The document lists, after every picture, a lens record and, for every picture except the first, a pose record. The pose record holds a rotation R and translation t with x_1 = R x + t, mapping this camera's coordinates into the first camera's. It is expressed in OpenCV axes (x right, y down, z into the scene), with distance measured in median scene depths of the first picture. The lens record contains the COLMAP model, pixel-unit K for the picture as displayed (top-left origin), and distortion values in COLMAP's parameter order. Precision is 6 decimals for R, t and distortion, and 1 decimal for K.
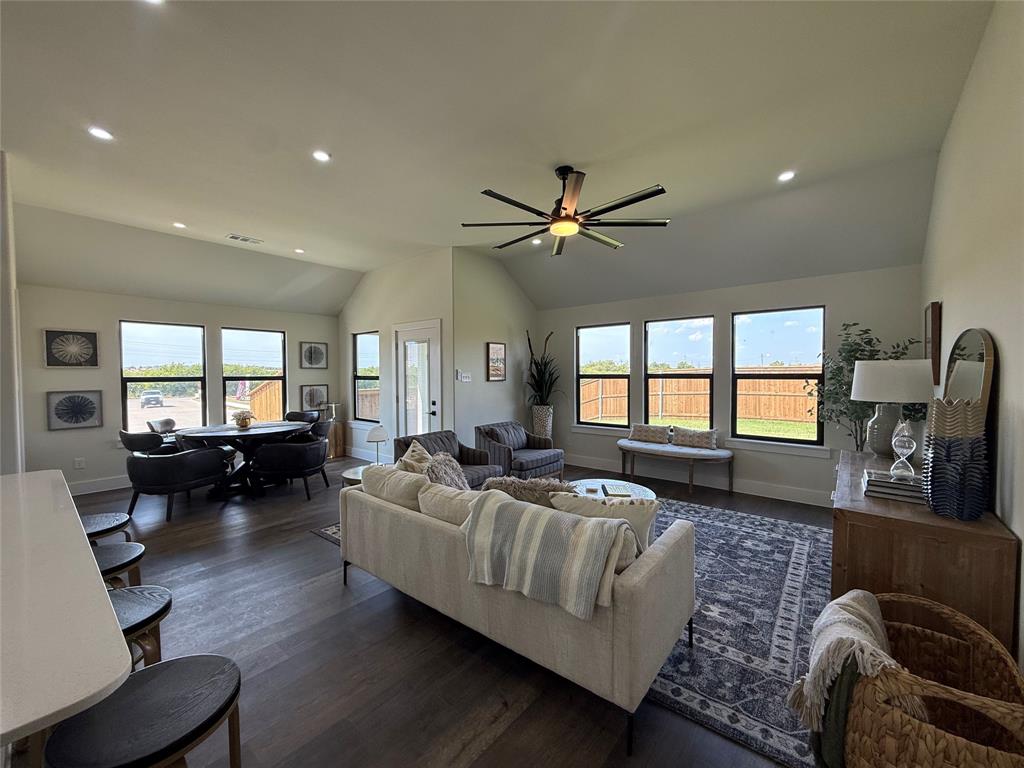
lens RADIAL K [[408.1, 0, 509.8], [0, 408.1, 382.0], [0, 0, 1]] dist [-0.000870, 0.000405]
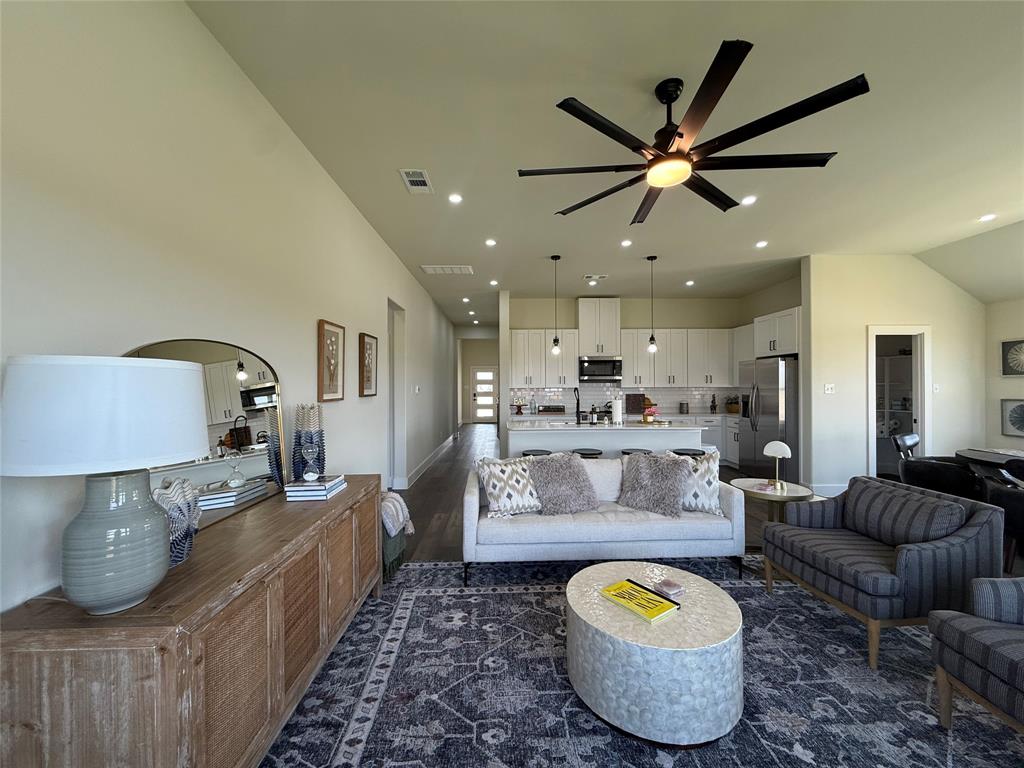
lens RADIAL K [[408.1, 0, 510.4], [0, 408.1, 385.3], [0, 0, 1]] dist [-0.000870, 0.000405]
pose [[-0.753103, 0.006800, -0.657867, 0.504229], [-0.004927, 0.999860, 0.015975, -0.021083], [0.657884, 0.015272, -0.752965, 0.870758]]
